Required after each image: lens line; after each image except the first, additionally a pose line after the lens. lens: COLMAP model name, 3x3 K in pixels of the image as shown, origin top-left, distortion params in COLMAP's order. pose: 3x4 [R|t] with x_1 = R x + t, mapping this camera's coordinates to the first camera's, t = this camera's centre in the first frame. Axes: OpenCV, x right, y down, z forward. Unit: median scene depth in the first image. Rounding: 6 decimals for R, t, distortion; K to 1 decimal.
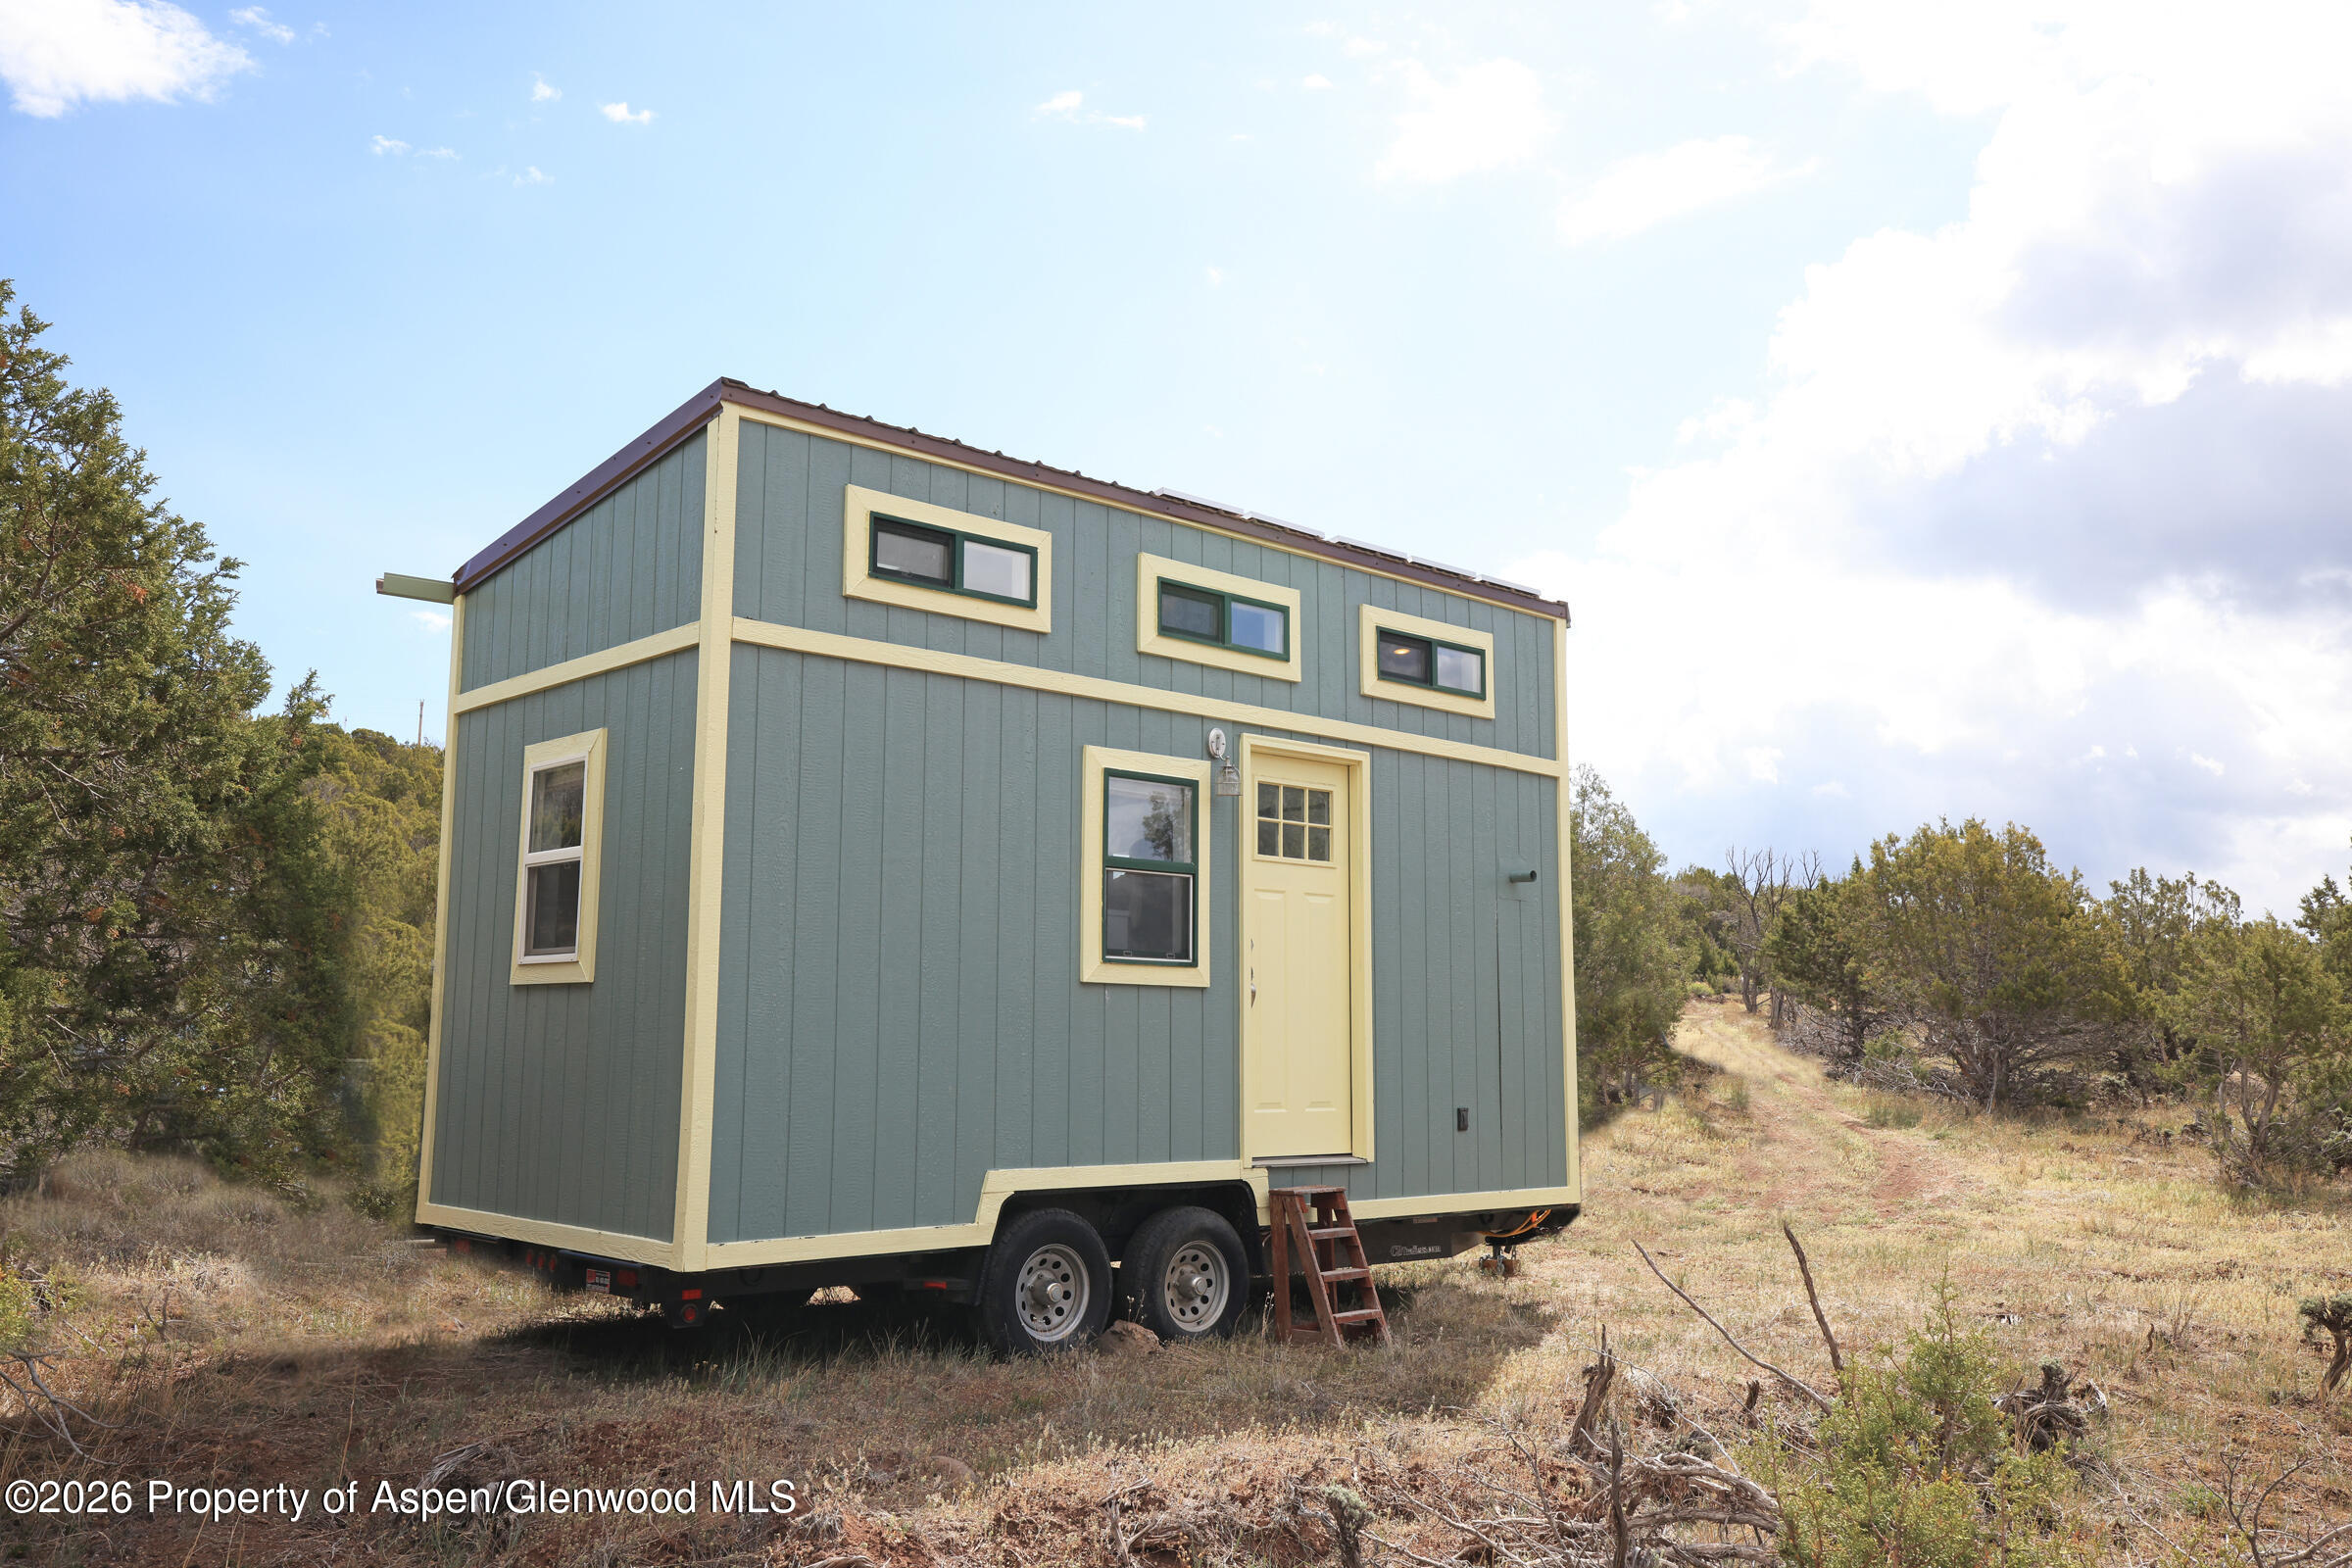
lens RADIAL K [[1930.8, 0, 1176.0], [0, 1930.8, 784.0], [0, 0, 1]] dist [0.008910, 0.005587]
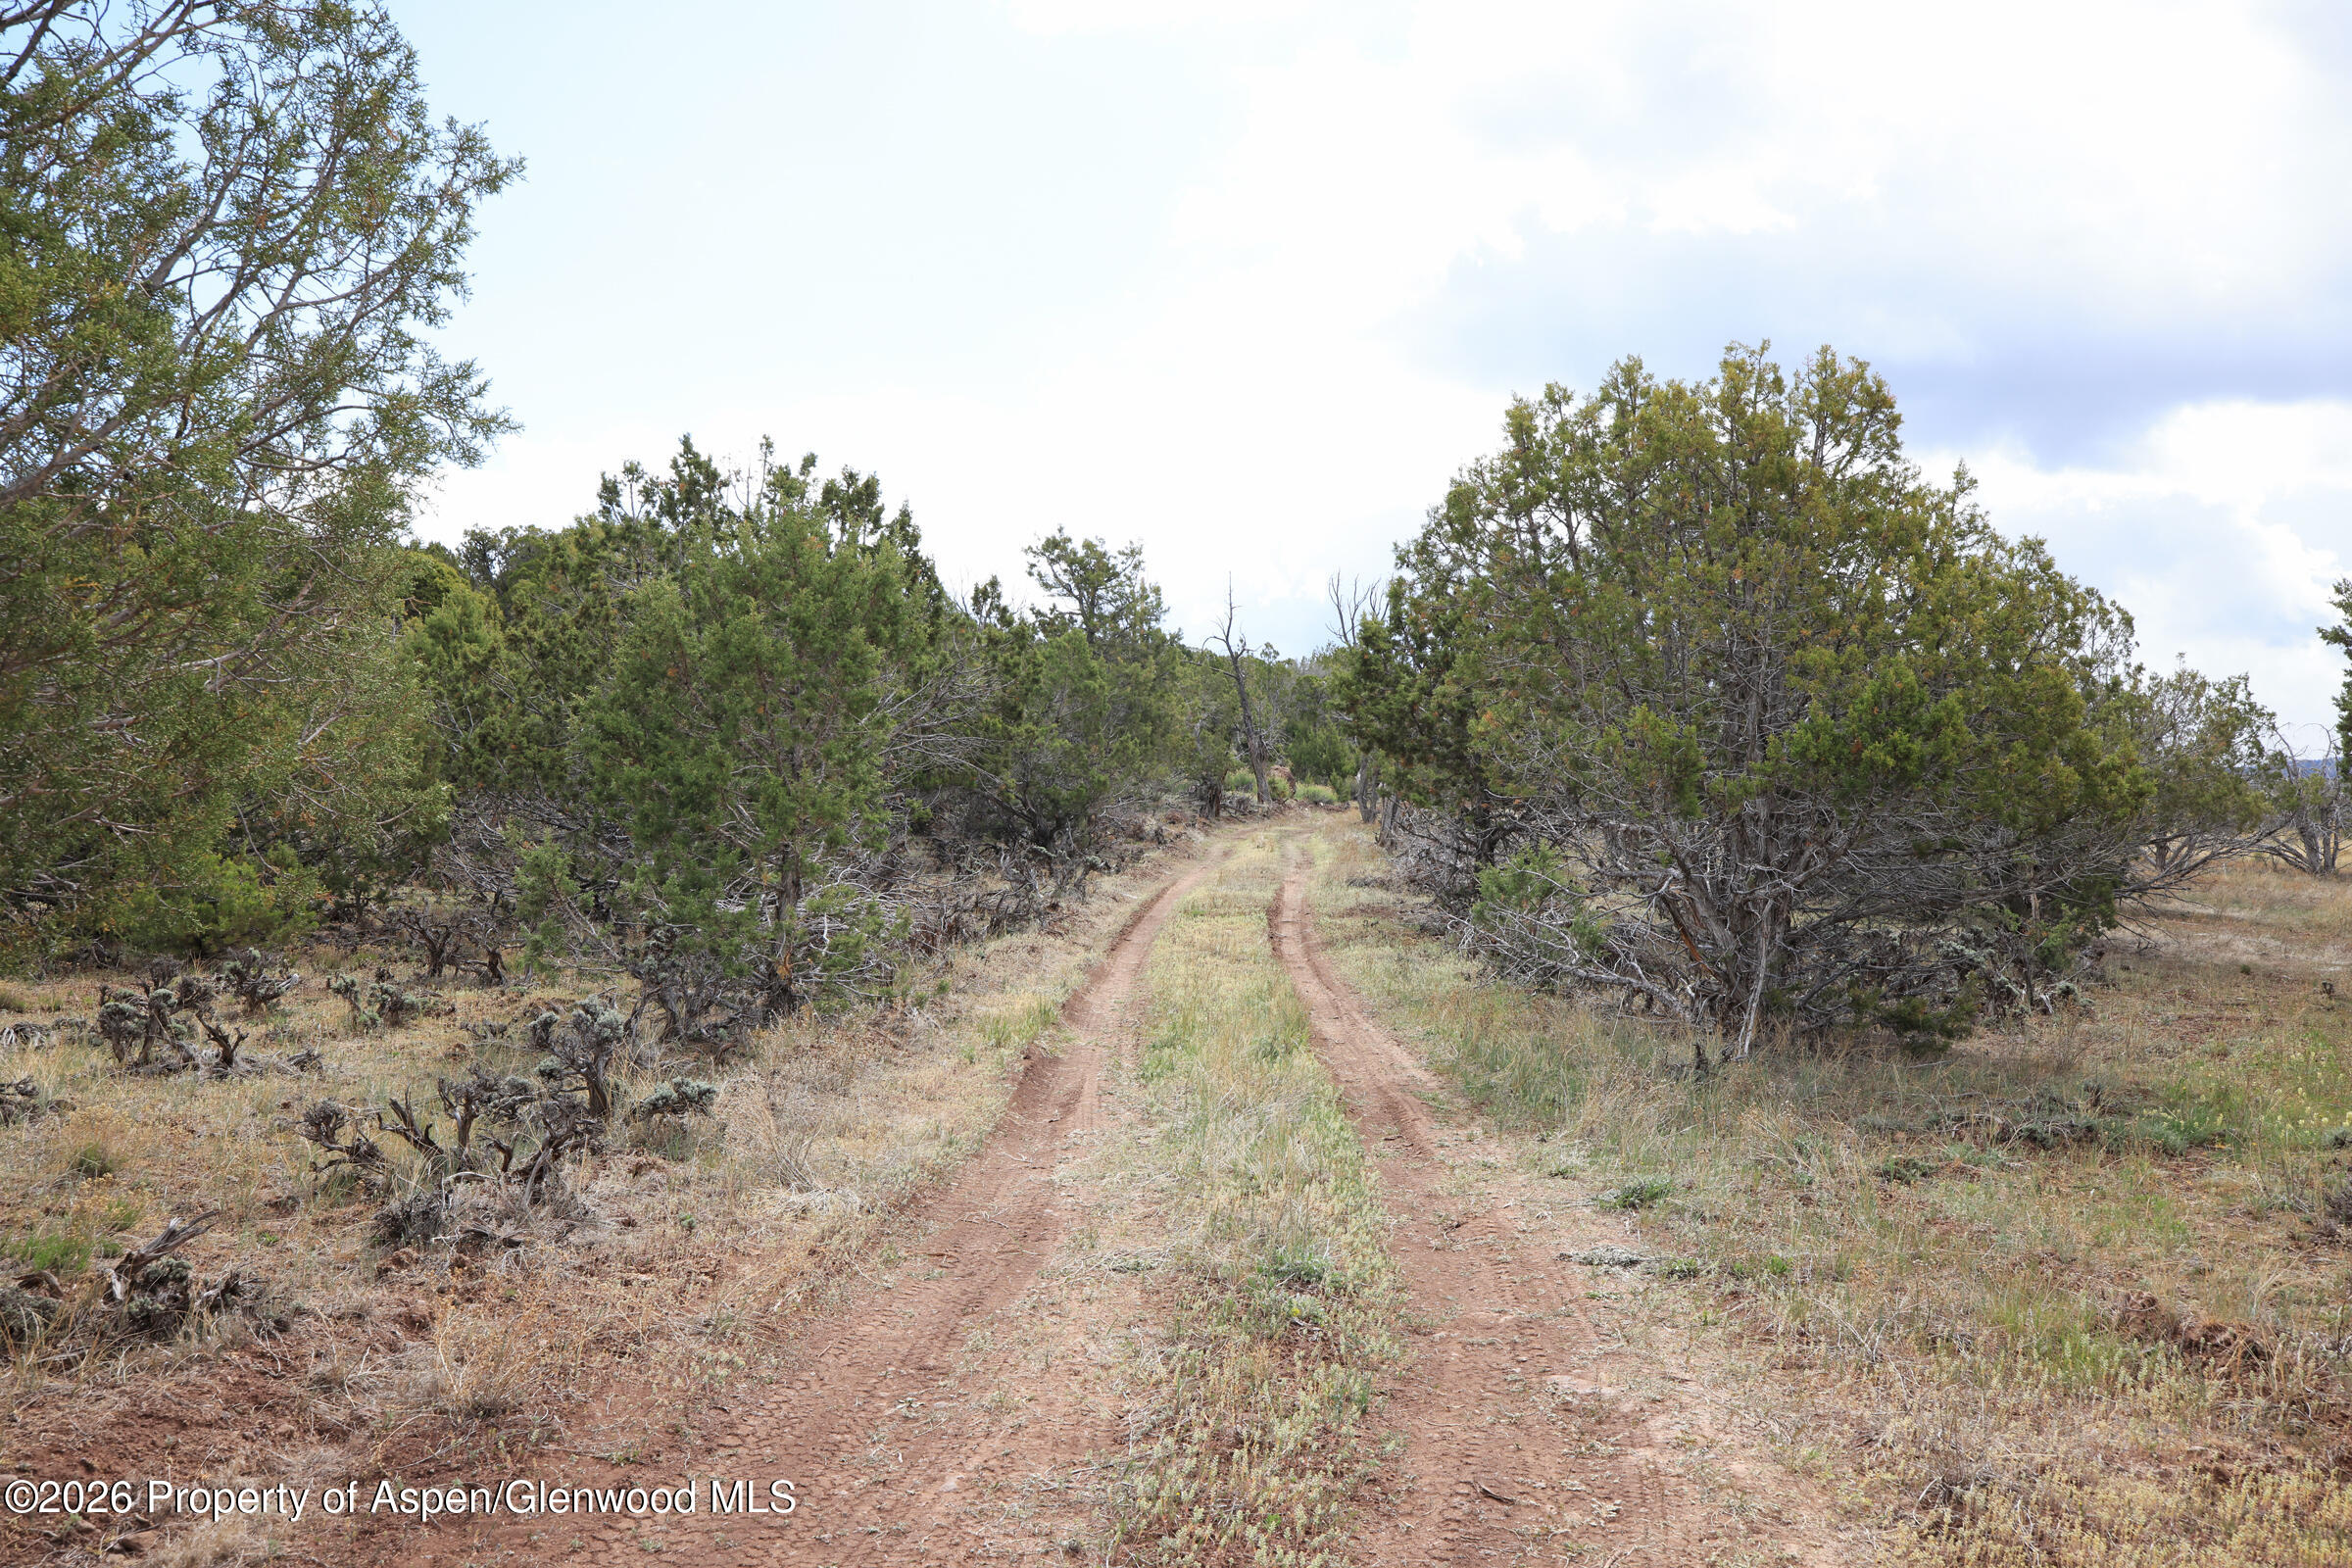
lens RADIAL K [[2302.6, 0, 1176.0], [0, 2302.6, 784.0], [0, 0, 1]] dist [0.012665, 0.127096]
pose [[0.982572, 0.015732, 0.185216, 0.201030], [-0.034216, 0.994694, 0.097026, 0.068302], [-0.182707, -0.101672, 0.977896, 0.523059]]
